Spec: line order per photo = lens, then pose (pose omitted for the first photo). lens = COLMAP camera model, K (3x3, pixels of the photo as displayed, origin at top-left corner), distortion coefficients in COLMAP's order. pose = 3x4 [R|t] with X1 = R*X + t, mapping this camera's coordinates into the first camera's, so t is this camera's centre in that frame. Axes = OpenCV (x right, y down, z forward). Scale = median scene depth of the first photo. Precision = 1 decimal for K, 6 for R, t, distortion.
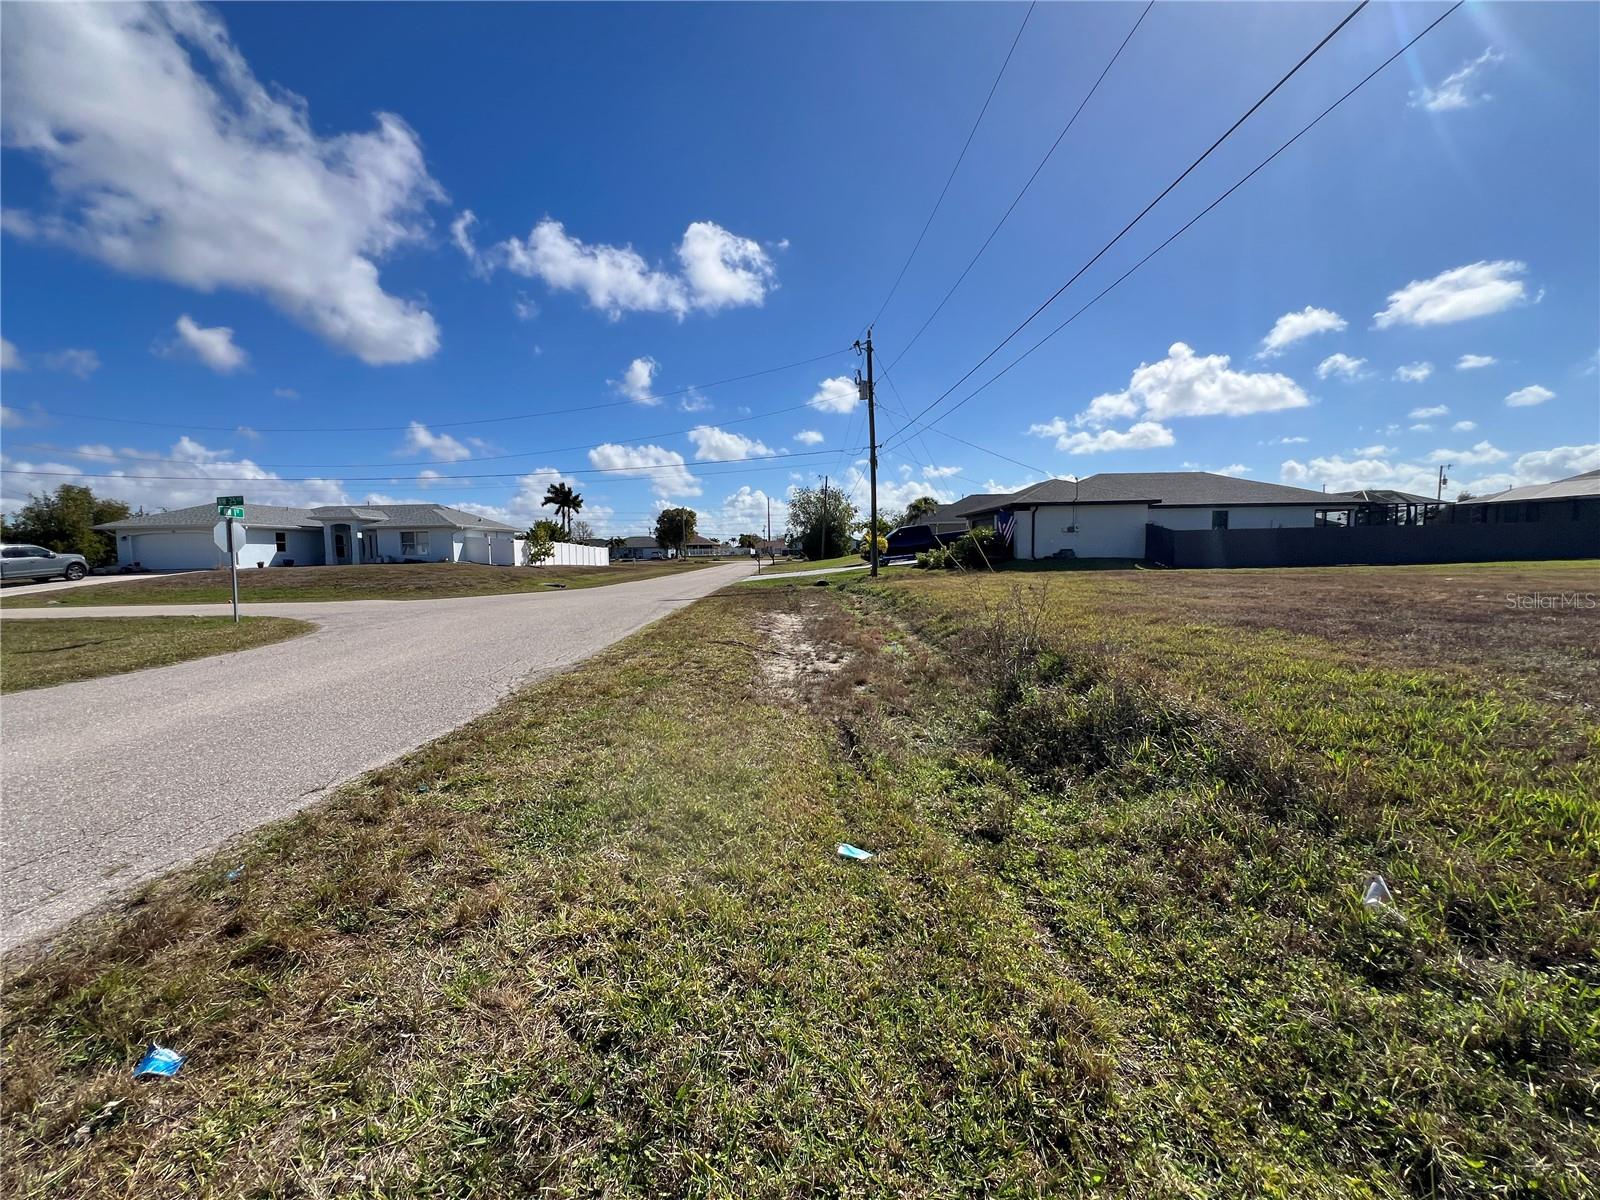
lens RADIAL K [[635.8, 0, 789.6], [0, 635.8, 580.4], [0, 0, 1]] dist [-0.003923, 0.000912]
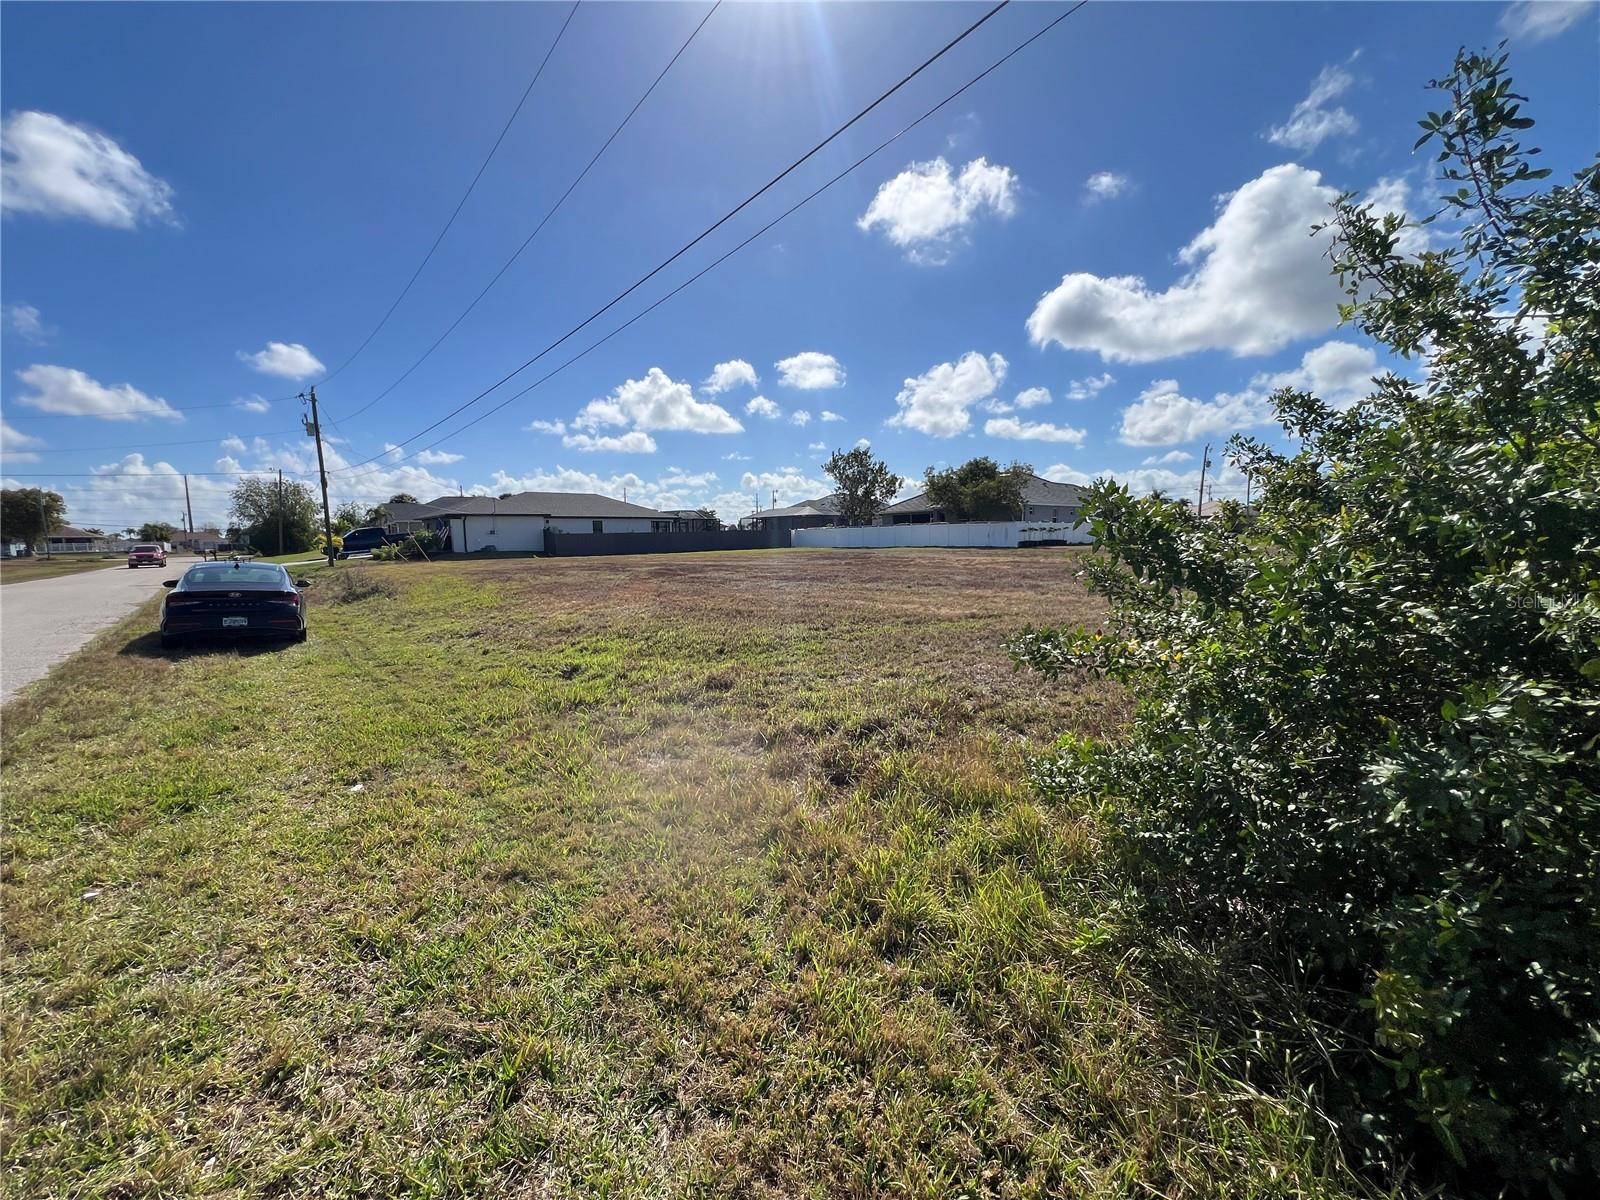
lens RADIAL K [[635.8, 0, 799.6], [0, 635.8, 600.1], [0, 0, 1]] dist [-0.003923, 0.000912]
pose [[0.742165, -0.062700, 0.667278, -0.008678], [0.034291, 0.997863, 0.055623, 0.006258], [-0.669340, -0.018400, 0.742728, -0.177433]]
